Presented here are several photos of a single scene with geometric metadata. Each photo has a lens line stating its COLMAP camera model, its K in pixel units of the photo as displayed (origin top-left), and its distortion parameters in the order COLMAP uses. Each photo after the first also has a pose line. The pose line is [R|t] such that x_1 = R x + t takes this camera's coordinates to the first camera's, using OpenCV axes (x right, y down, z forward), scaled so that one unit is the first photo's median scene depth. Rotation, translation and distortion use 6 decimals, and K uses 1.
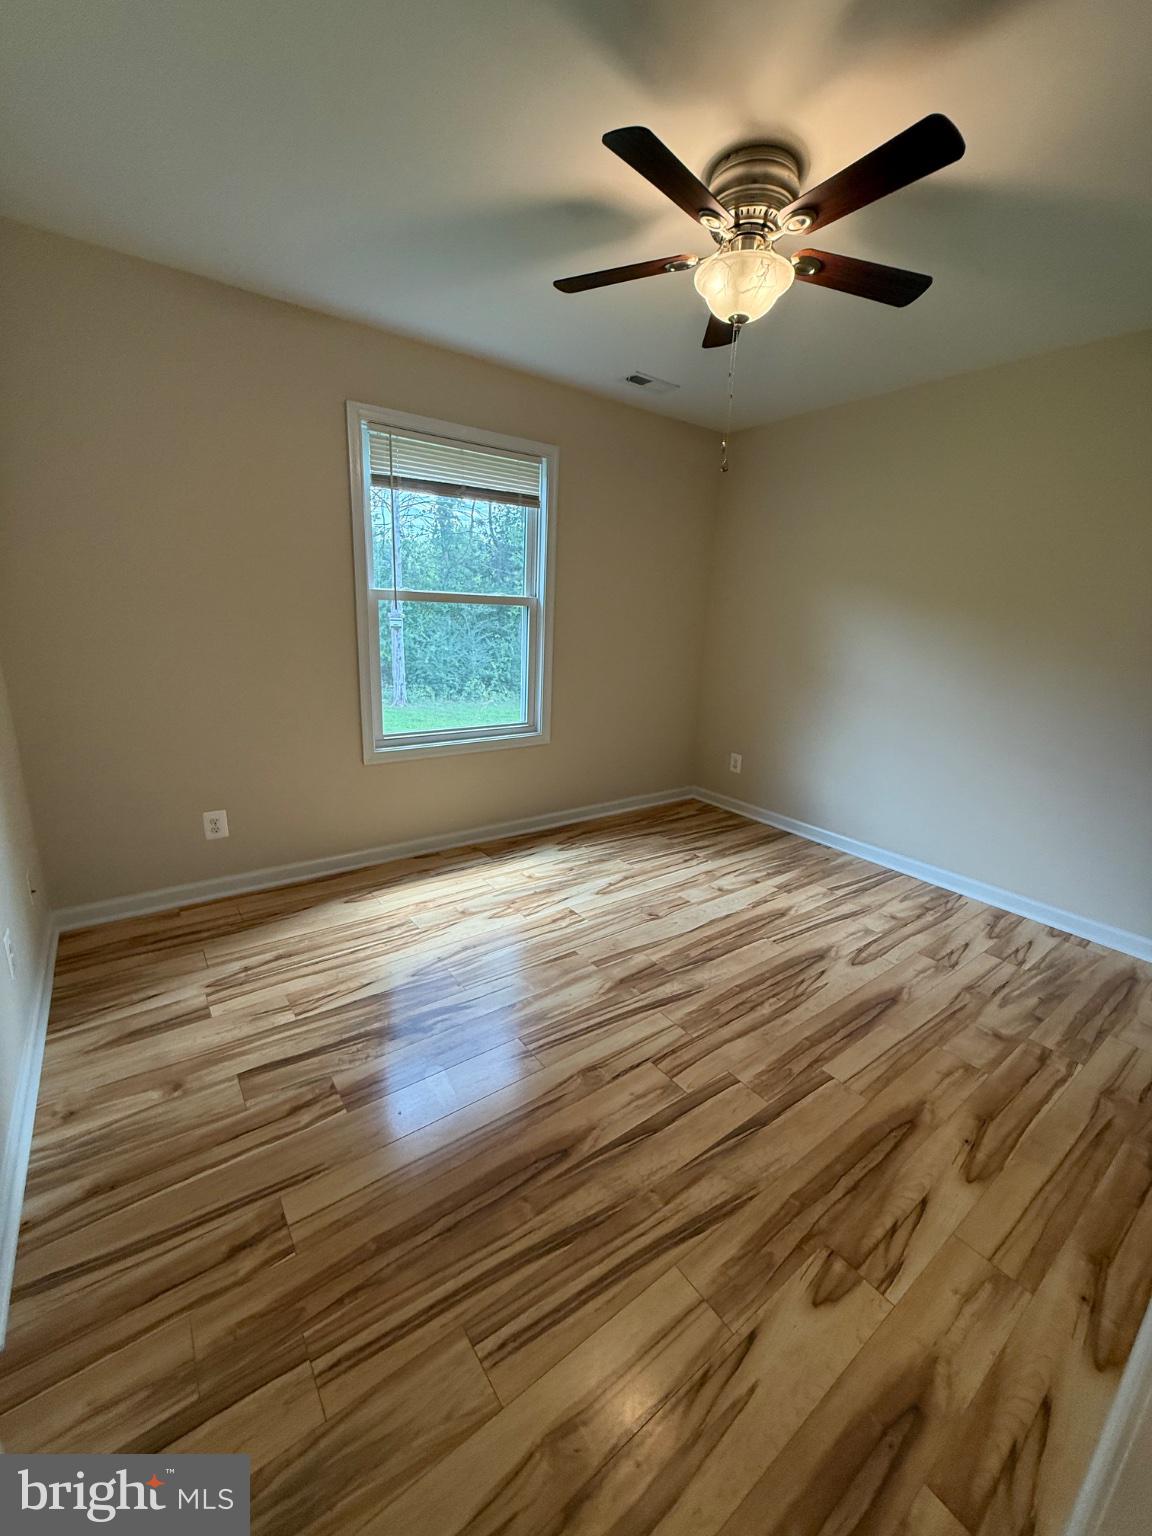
lens RADIAL K [[609.2, 0, 582.8], [0, 609.2, 769.4], [0, 0, 1]] dist [0.001086, 0.000131]
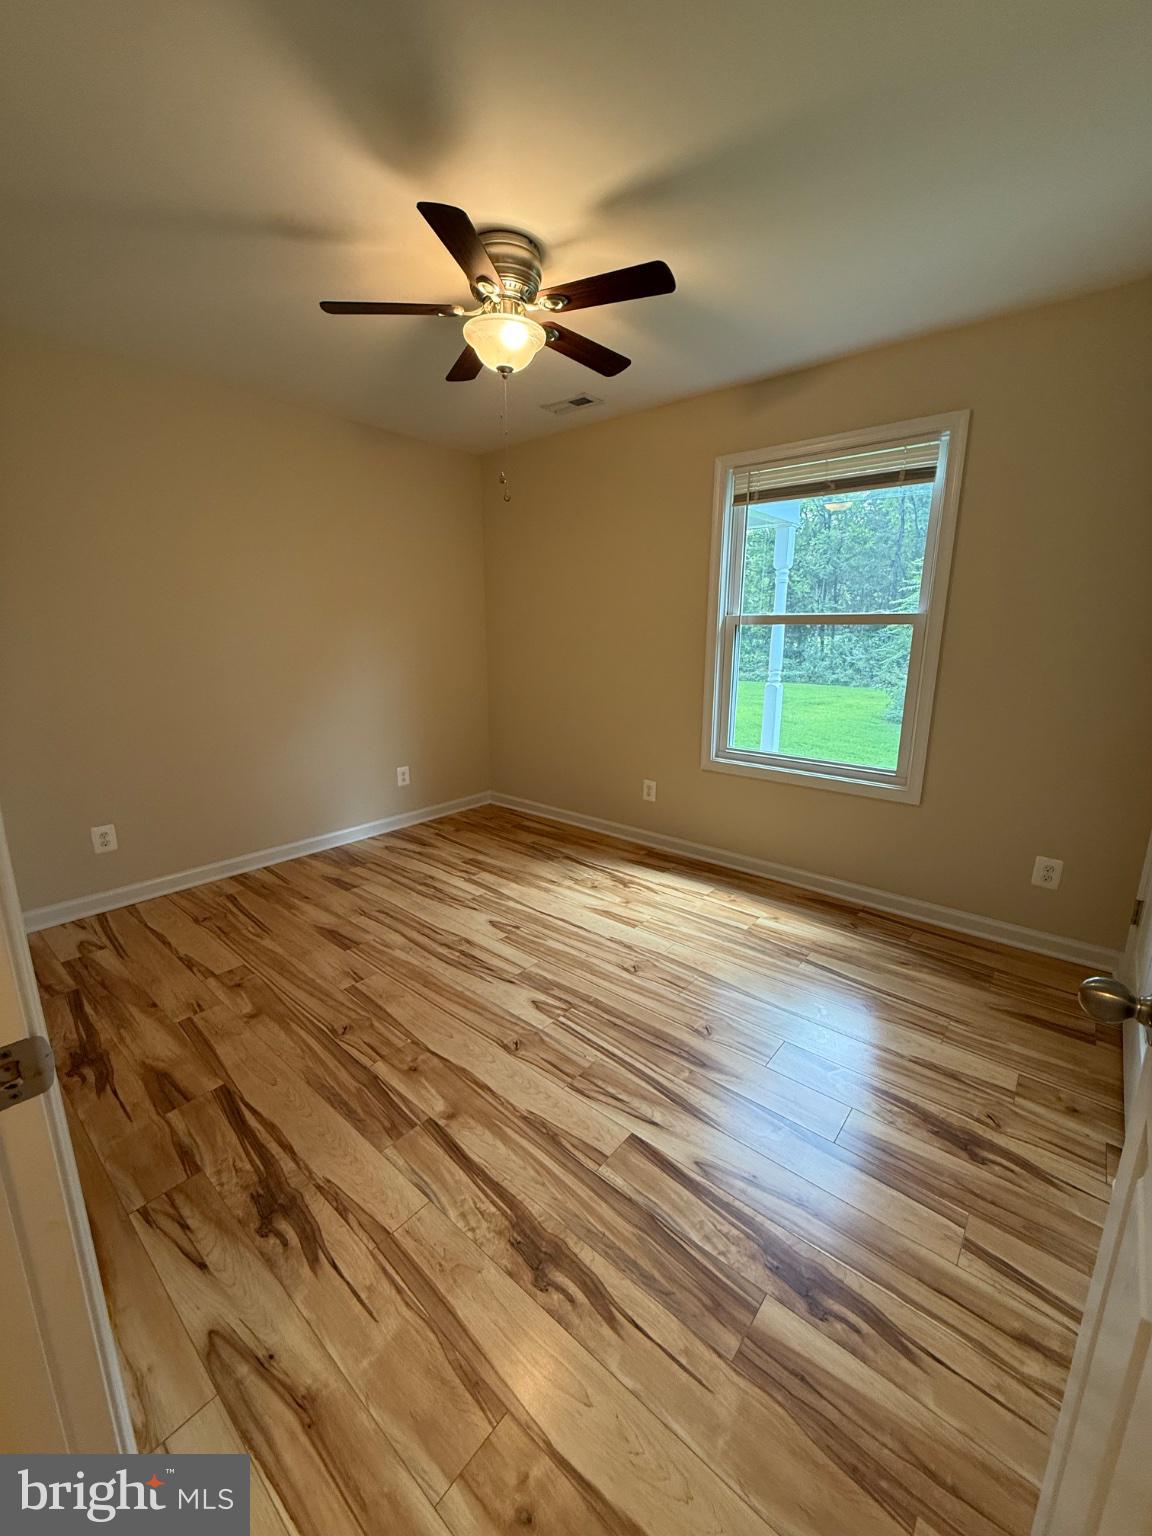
lens RADIAL K [[609.2, 0, 582.8], [0, 609.2, 769.4], [0, 0, 1]] dist [0.001086, 0.000131]
pose [[0.242550, 0.206412, -0.947926, 0.620550], [-0.234765, 0.960550, 0.149091, -0.119110], [0.941305, 0.186378, 0.281440, 0.503105]]
